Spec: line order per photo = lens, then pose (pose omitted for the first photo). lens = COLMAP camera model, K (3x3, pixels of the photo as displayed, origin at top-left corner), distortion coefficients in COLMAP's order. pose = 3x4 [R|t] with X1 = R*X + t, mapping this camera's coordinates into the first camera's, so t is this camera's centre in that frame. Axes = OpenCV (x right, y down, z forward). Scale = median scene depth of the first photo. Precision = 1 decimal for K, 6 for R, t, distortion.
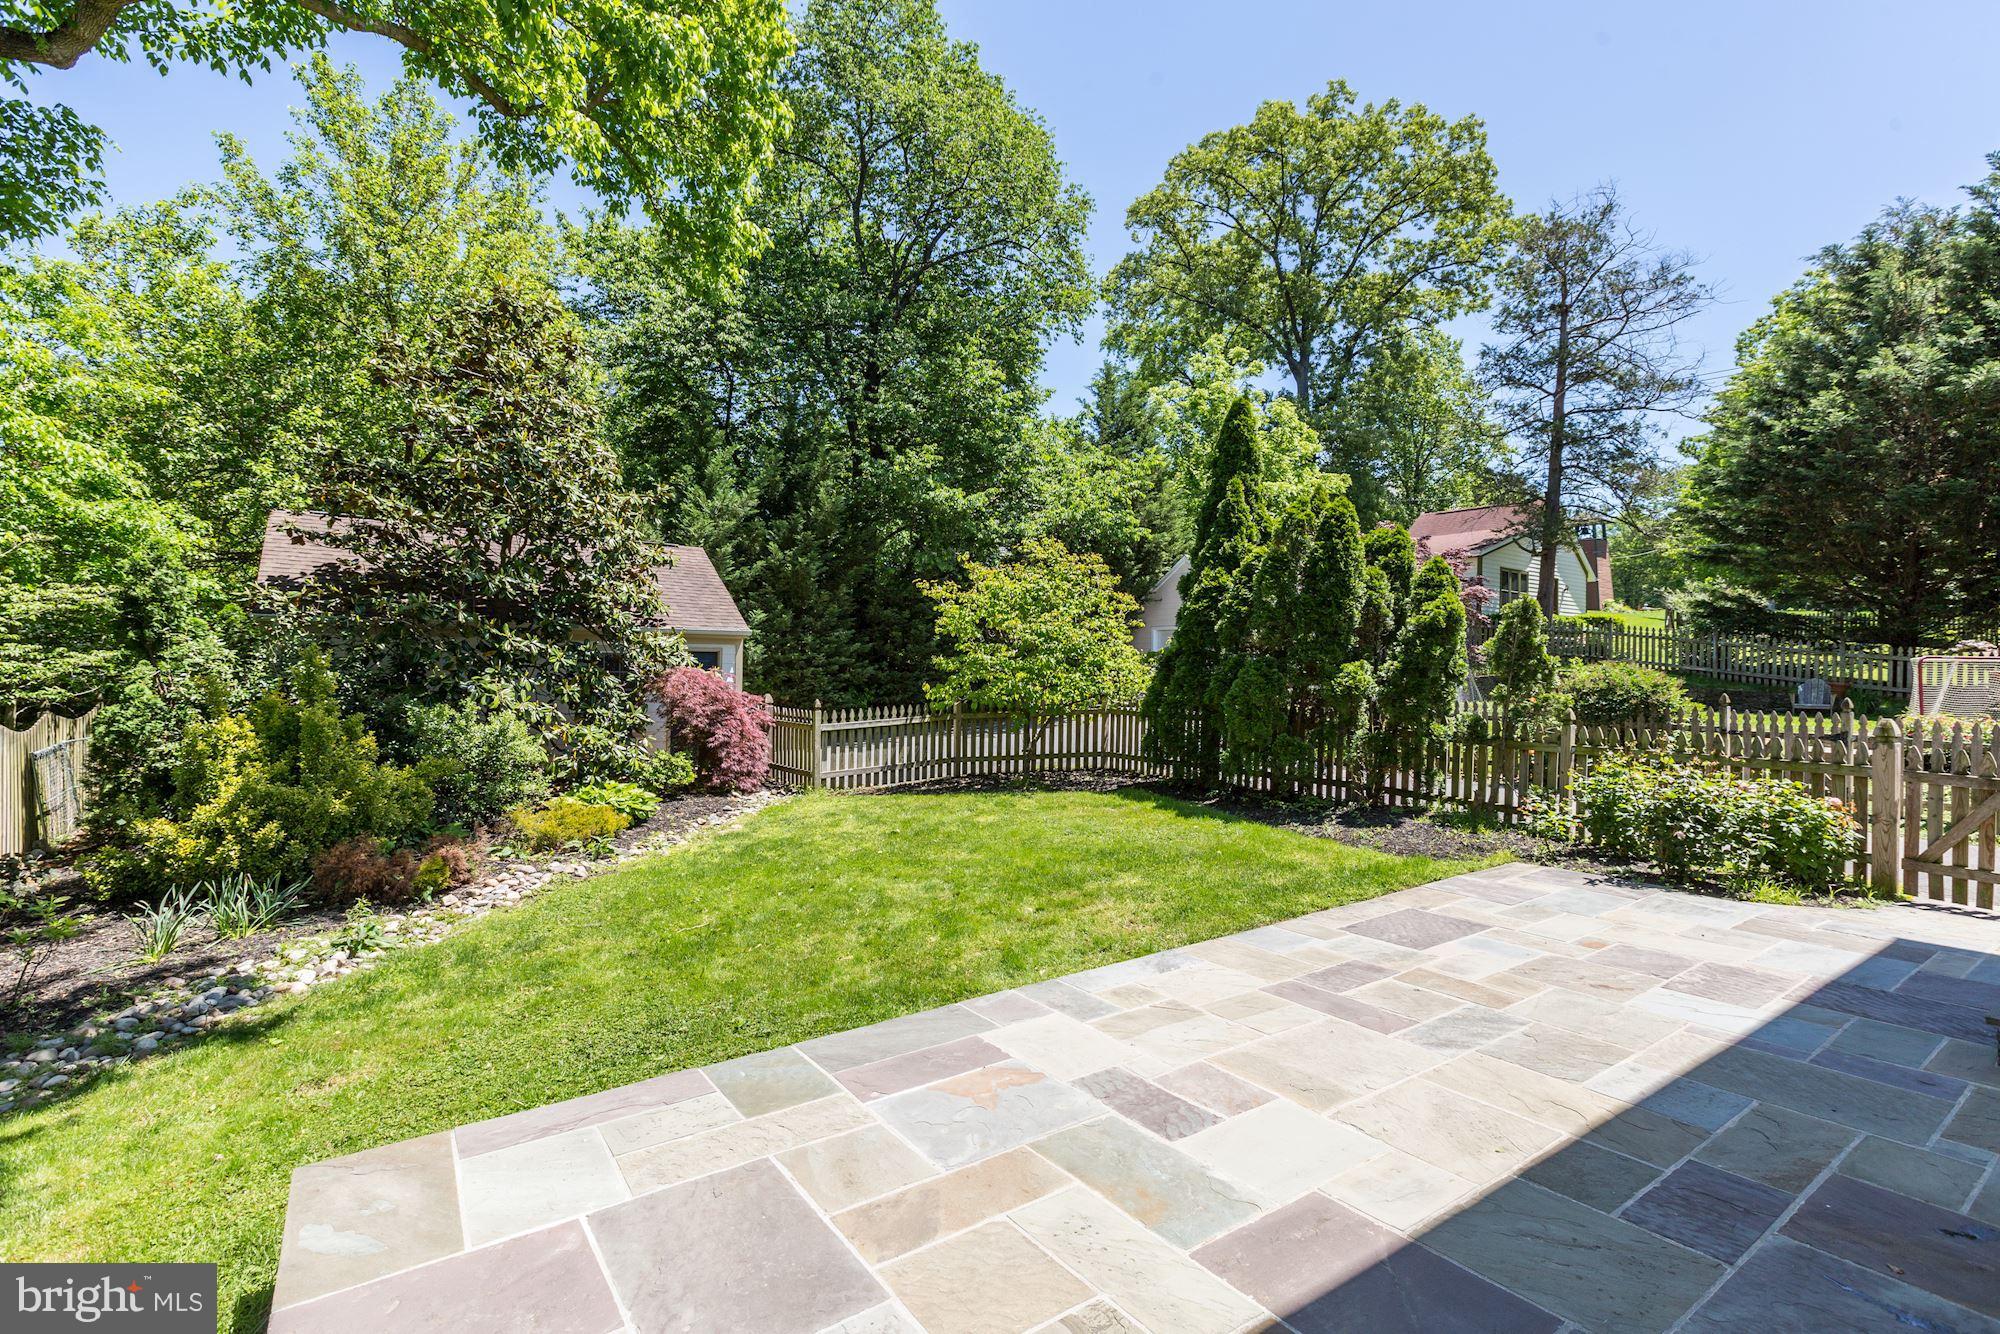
lens RADIAL K [[893.0, 0, 996.2], [0, 893.0, 665.6], [0, 0, 1]] dist [-0.003283, -0.000216]
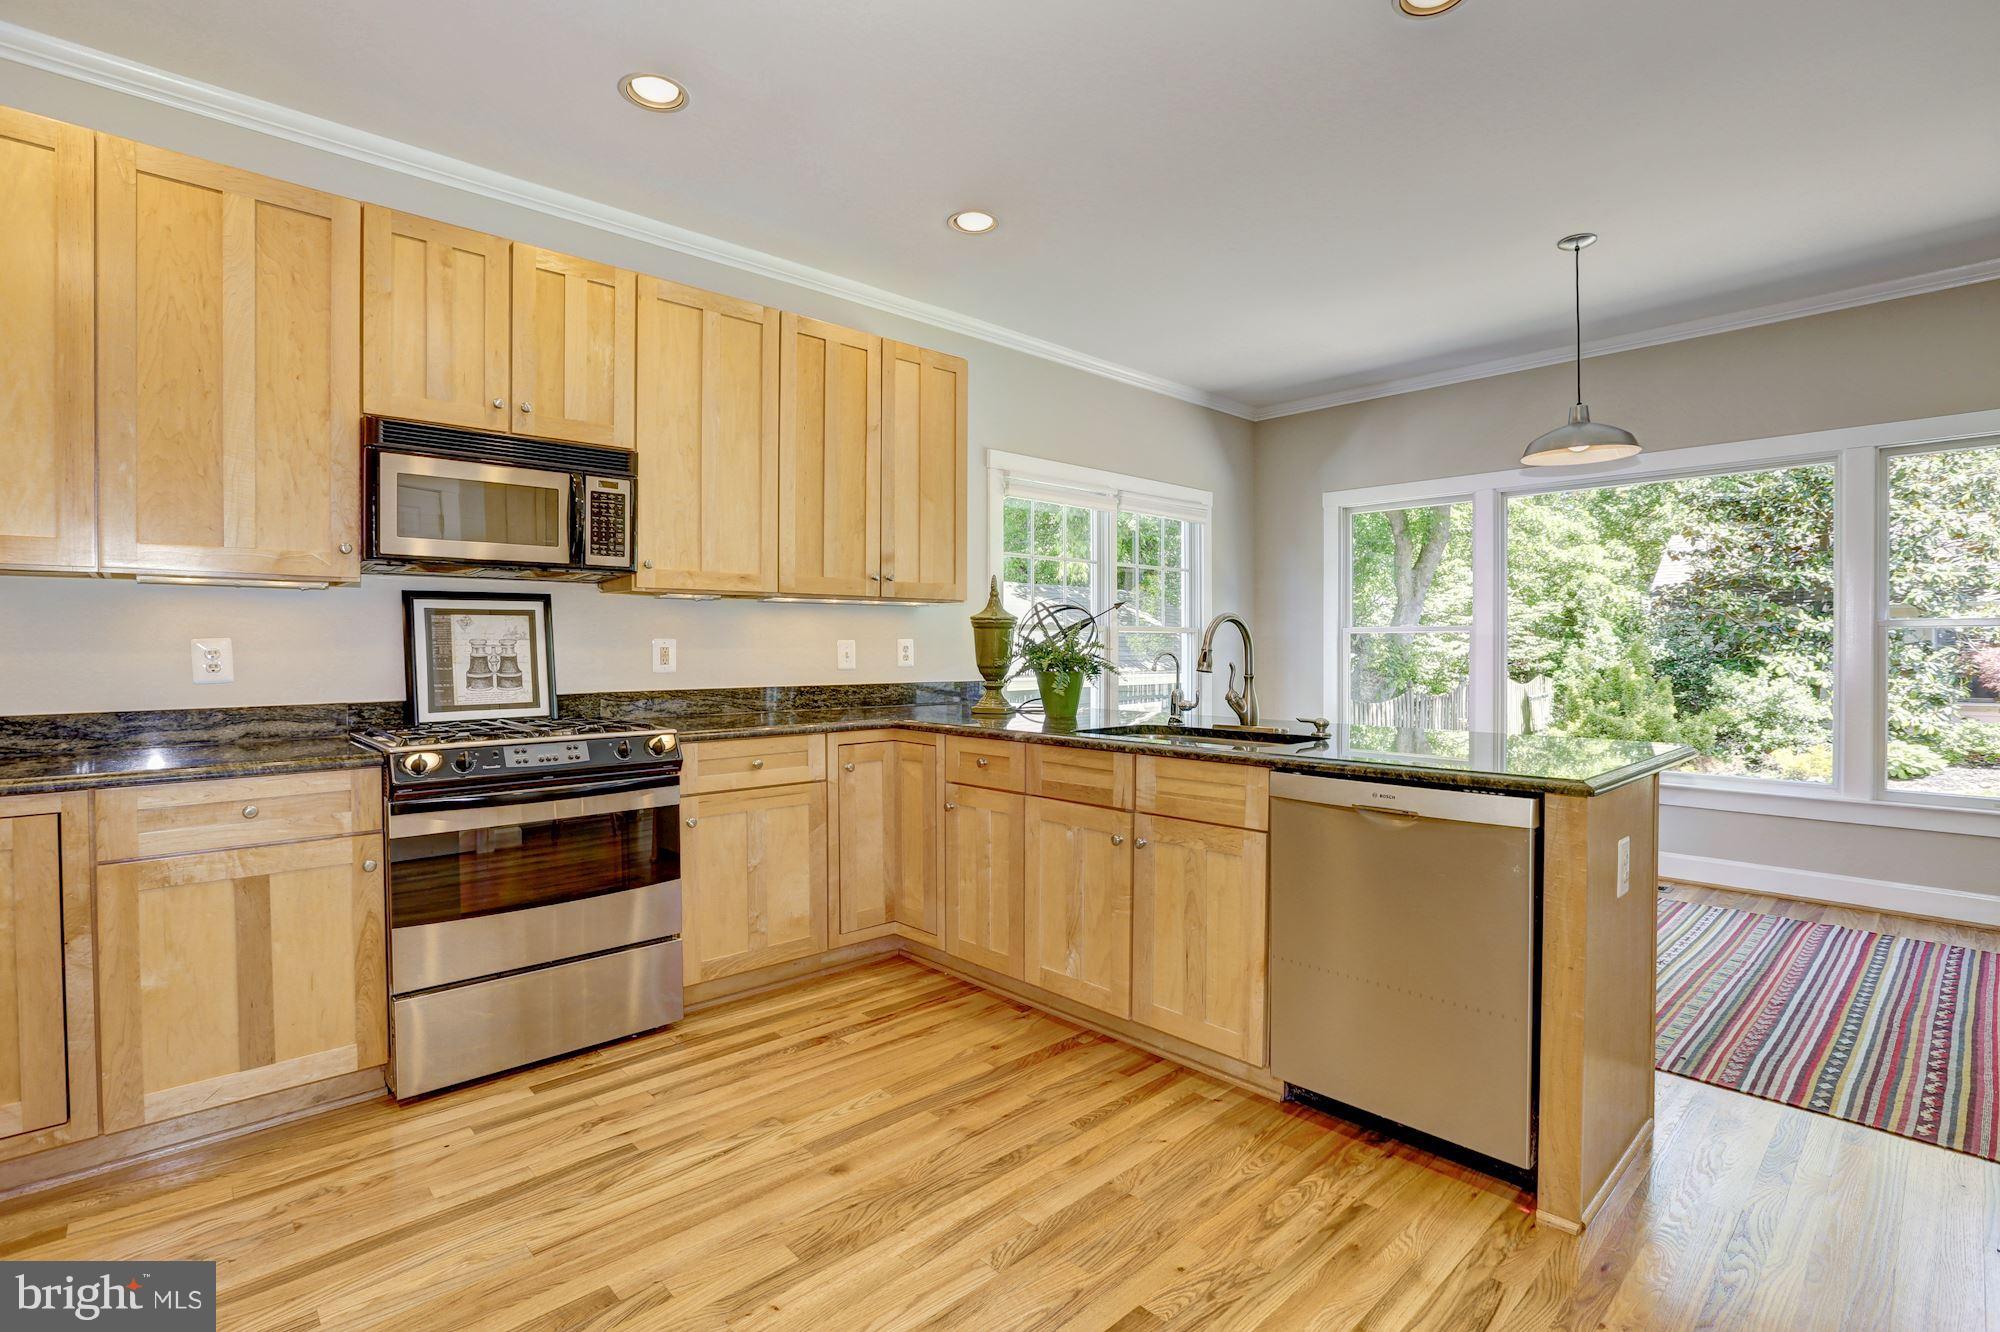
lens RADIAL K [[949.8, 0, 993.0], [0, 949.8, 662.7], [0, 0, 1]] dist [-0.030179, 0.001617]
pose [[0.141790, -0.003233, -0.989892, 0.588286], [0.019536, 0.999809, -0.000467, 0.006753], [0.989704, -0.019273, 0.141826, -0.321829]]
